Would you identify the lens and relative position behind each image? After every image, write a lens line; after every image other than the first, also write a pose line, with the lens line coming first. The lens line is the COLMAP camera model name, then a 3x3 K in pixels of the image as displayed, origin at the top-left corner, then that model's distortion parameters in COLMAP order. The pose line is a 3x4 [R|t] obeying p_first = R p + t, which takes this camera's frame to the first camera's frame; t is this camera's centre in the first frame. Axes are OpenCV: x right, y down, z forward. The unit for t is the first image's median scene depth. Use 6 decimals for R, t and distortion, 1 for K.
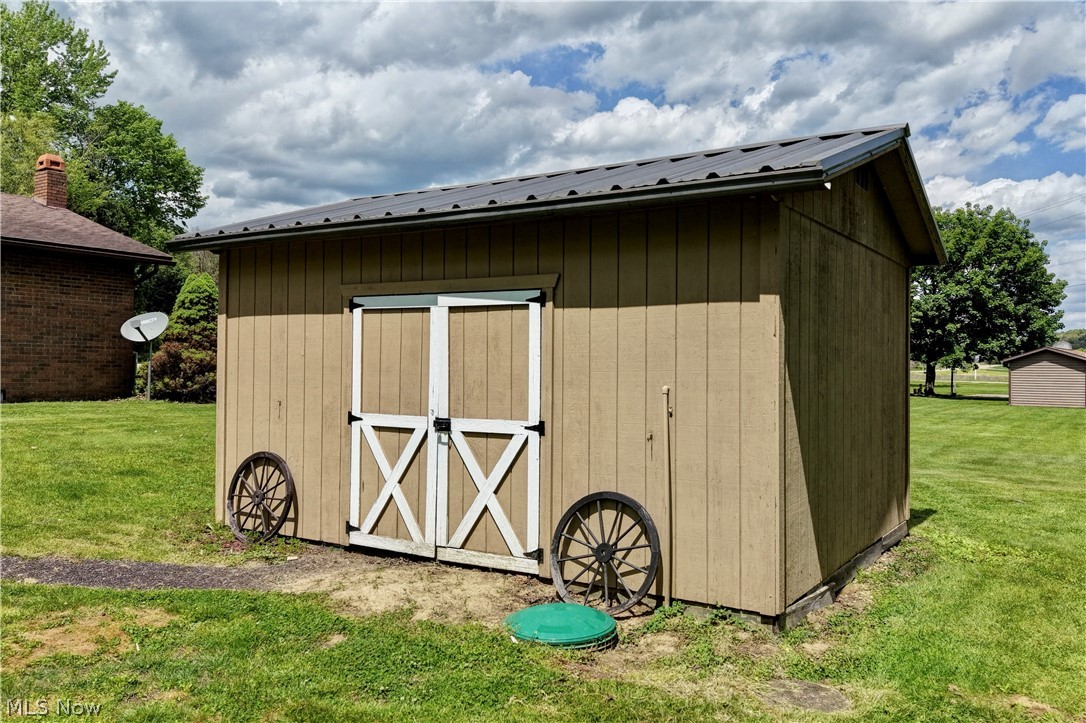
lens RADIAL K [[855.4, 0, 566.9], [0, 855.4, 358.4], [0, 0, 1]] dist [0.060126, -0.057408]
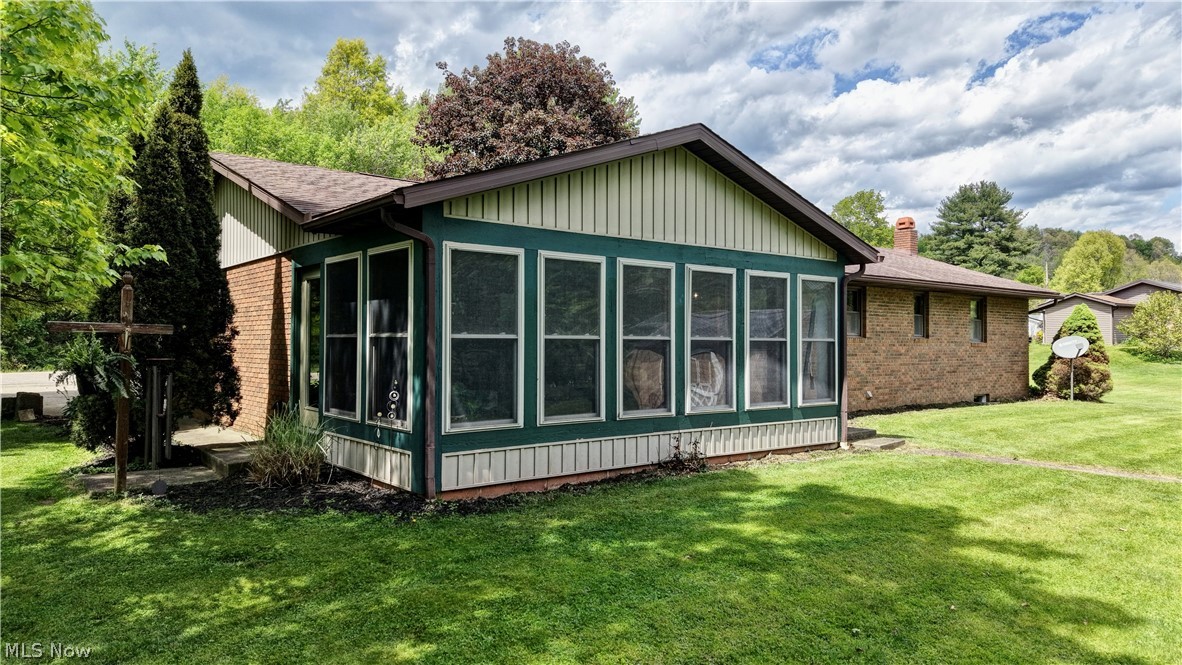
lens RADIAL K [[778.4, 0, 602.2], [0, 778.4, 313.4], [0, 0, 1]] dist [0.036599, -0.014971]
pose [[0.942110, -0.018305, -0.334804, -2.105801], [0.011423, 0.999681, -0.022513, -0.193564], [0.335109, 0.017386, 0.942019, -1.124712]]
